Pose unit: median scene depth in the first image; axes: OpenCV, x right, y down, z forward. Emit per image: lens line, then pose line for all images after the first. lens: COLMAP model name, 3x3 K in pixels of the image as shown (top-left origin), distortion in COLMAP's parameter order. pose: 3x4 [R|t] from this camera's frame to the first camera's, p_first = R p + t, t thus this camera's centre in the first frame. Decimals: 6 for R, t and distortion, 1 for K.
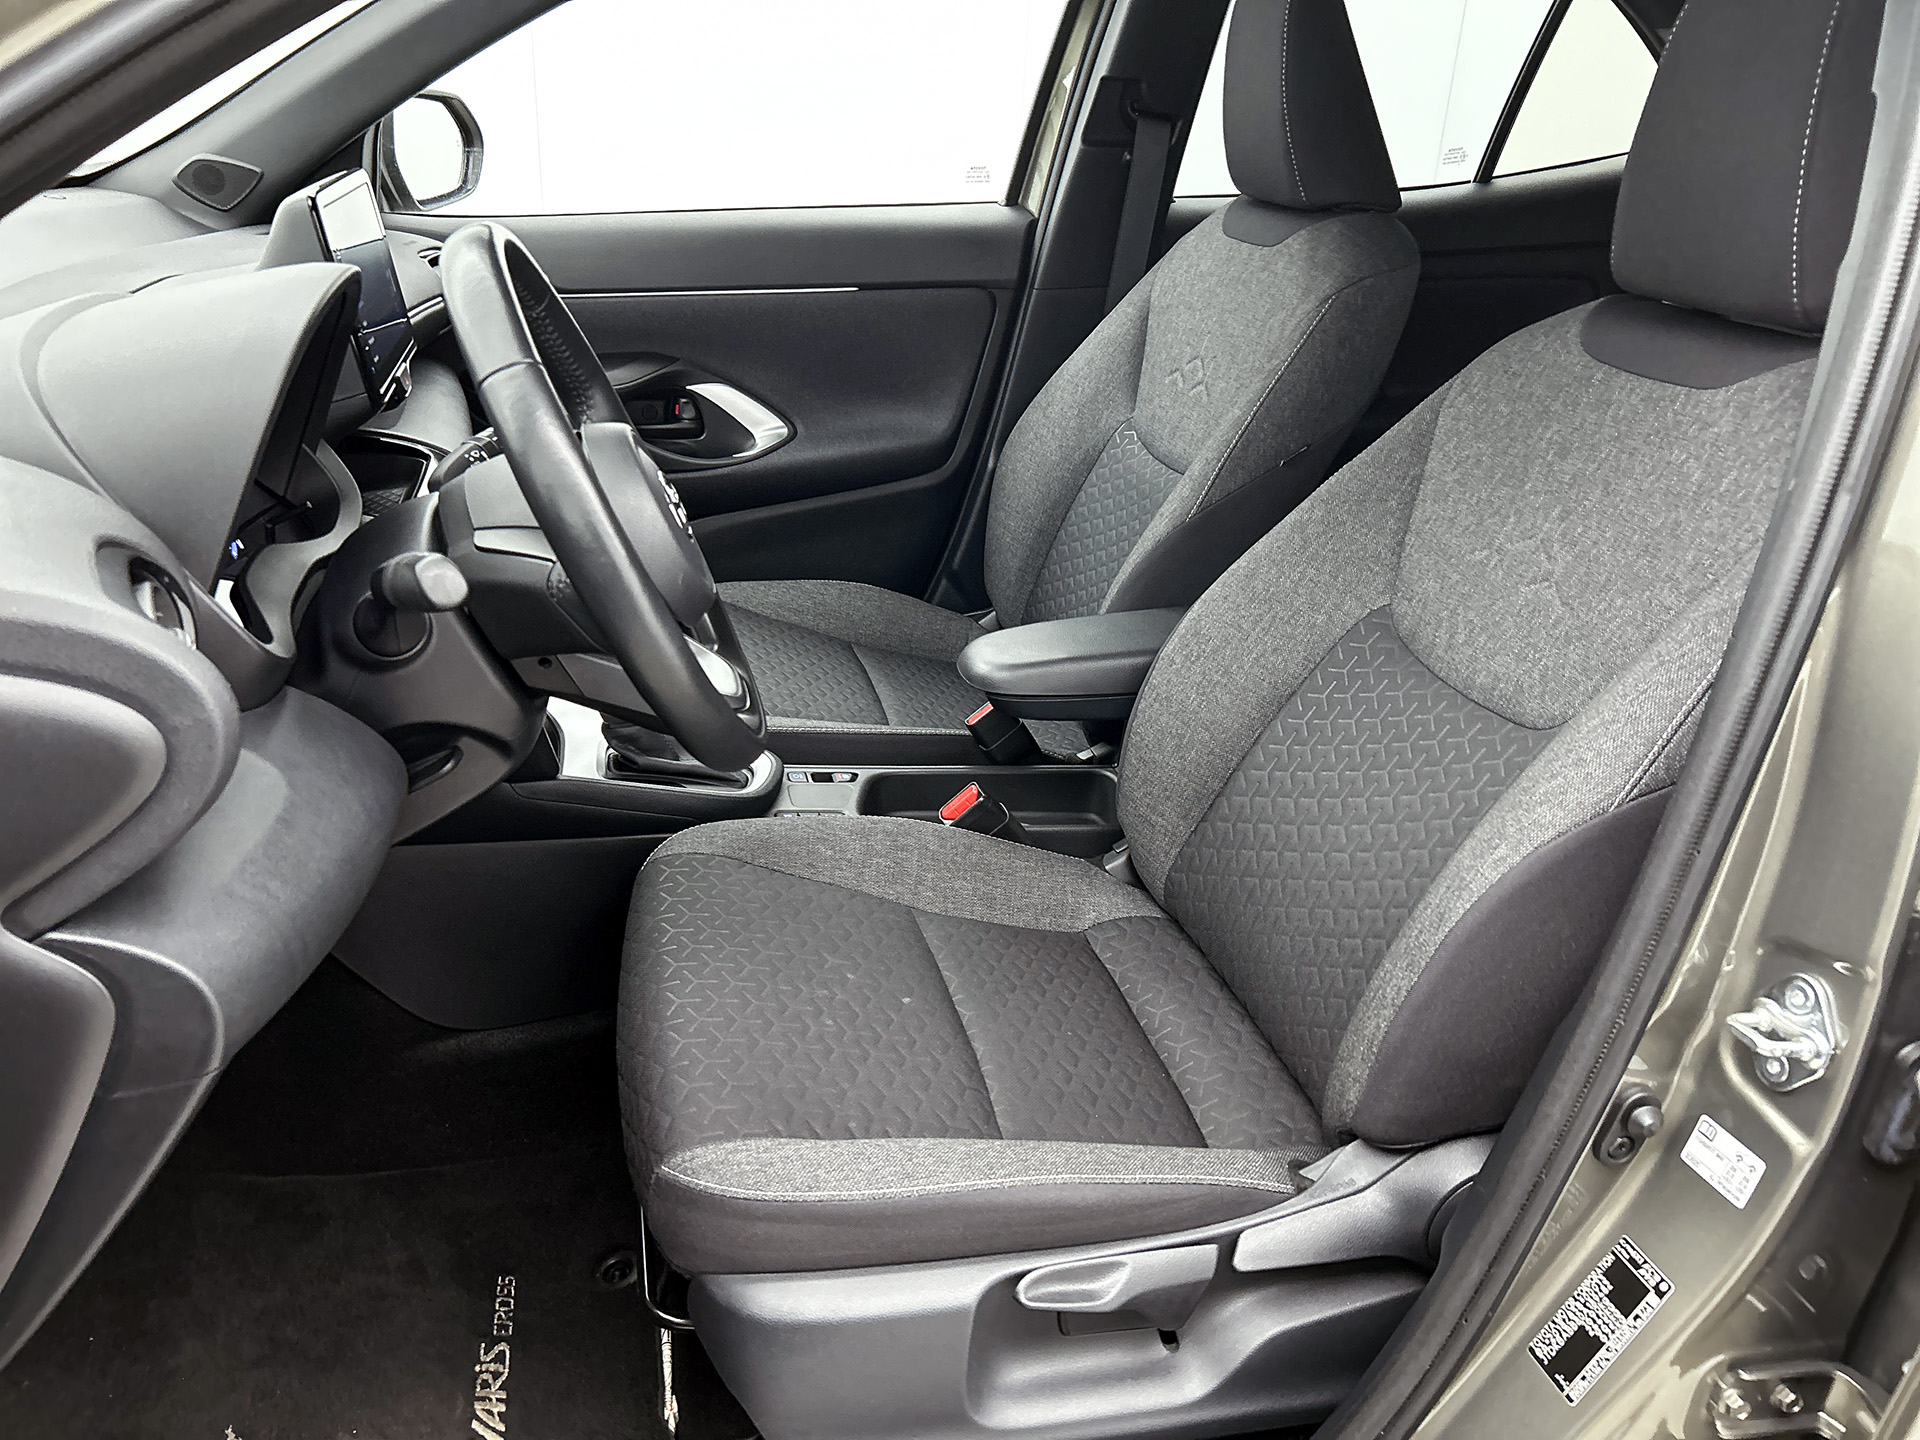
lens RADIAL K [[1394.7, 0, 997.8], [0, 1394.7, 713.5], [0, 0, 1]] dist [0.036810, -0.005939]
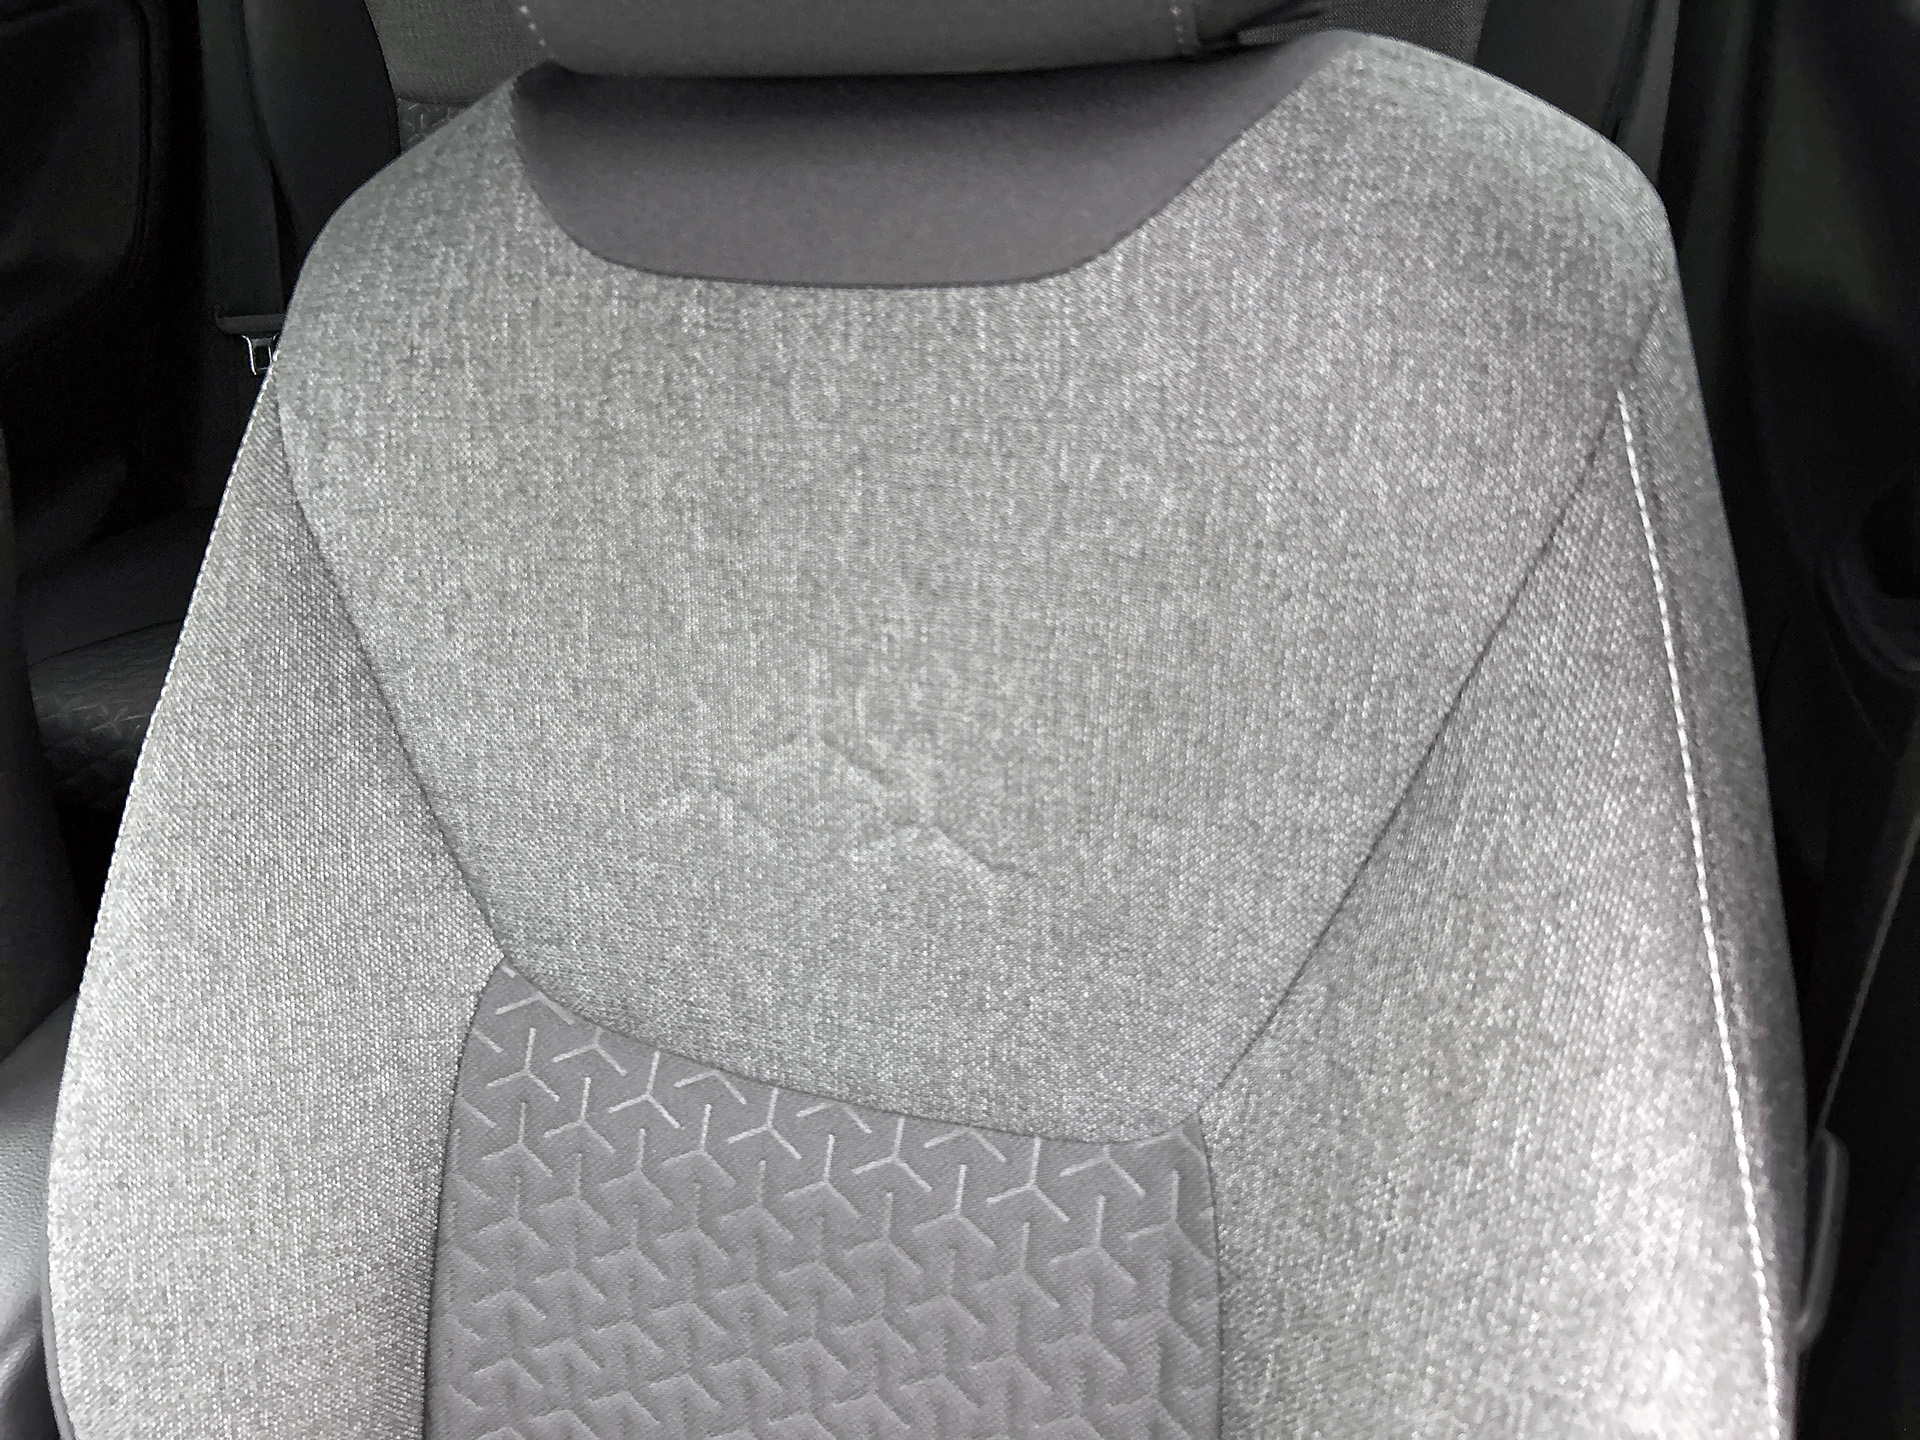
lens RADIAL K [[1298.7, 0, 960.0], [0, 1298.7, 720.0], [0, 0, 1]] dist [0.028736, -0.002083]
pose [[0.542430, -0.604214, 0.583690, 0.196817], [0.454291, 0.795402, 0.401192, -0.274100], [-0.706675, 0.047546, 0.705939, 0.729898]]
